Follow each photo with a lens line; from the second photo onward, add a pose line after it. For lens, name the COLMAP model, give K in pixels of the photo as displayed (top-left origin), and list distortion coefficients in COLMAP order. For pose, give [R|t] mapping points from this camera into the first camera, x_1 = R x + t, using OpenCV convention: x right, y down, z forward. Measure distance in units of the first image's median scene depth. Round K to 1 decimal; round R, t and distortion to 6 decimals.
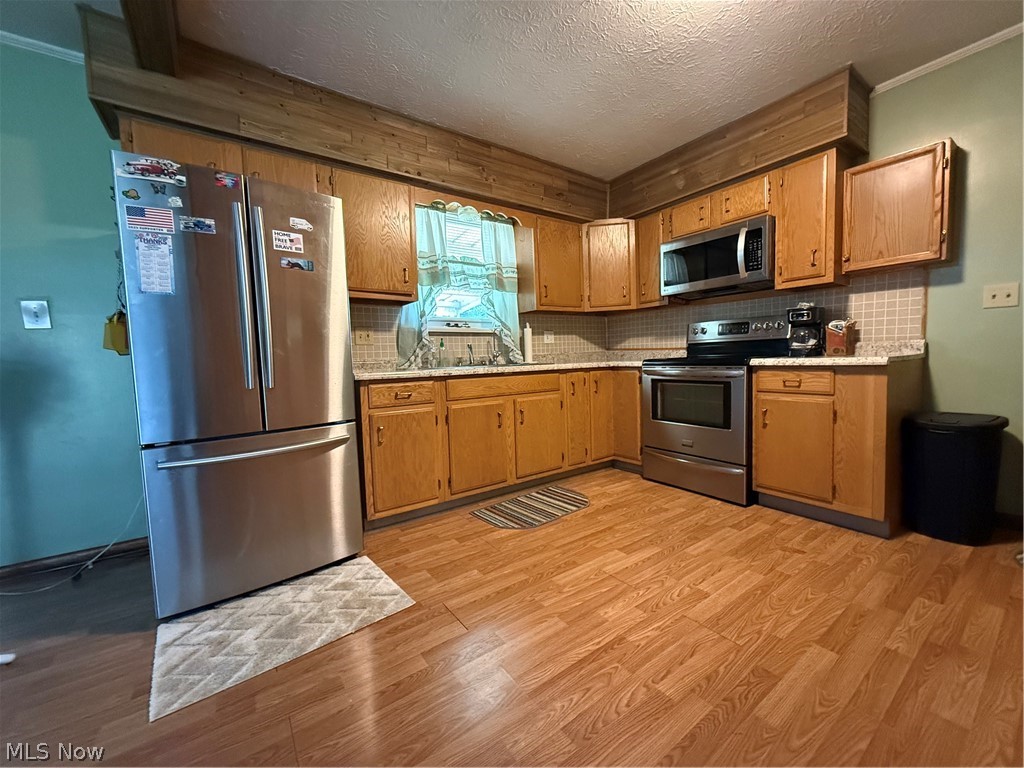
lens RADIAL K [[409.3, 0, 514.9], [0, 409.3, 384.2], [0, 0, 1]] dist [-0.000023, 0.000185]
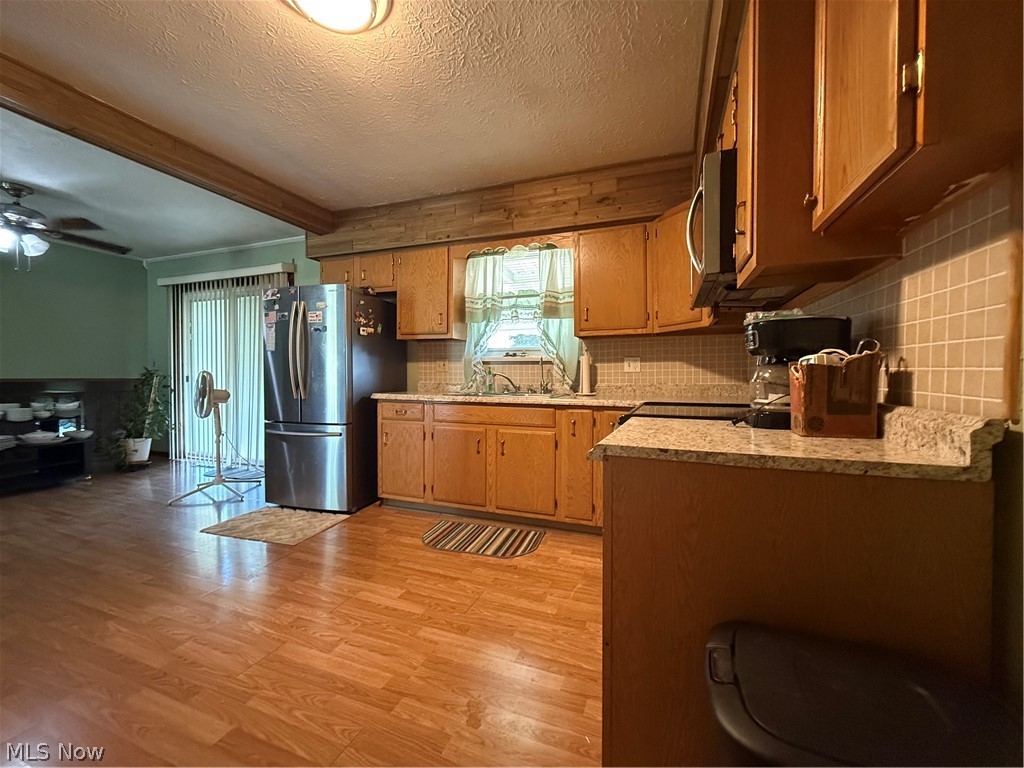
lens RADIAL K [[409.3, 0, 514.9], [0, 409.3, 384.2], [0, 0, 1]] dist [-0.000023, 0.000185]
pose [[0.553953, 0.053693, -0.830815, 1.125998], [-0.076489, 0.996980, 0.013432, -0.120336], [0.829027, 0.056107, 0.556387, 0.605311]]
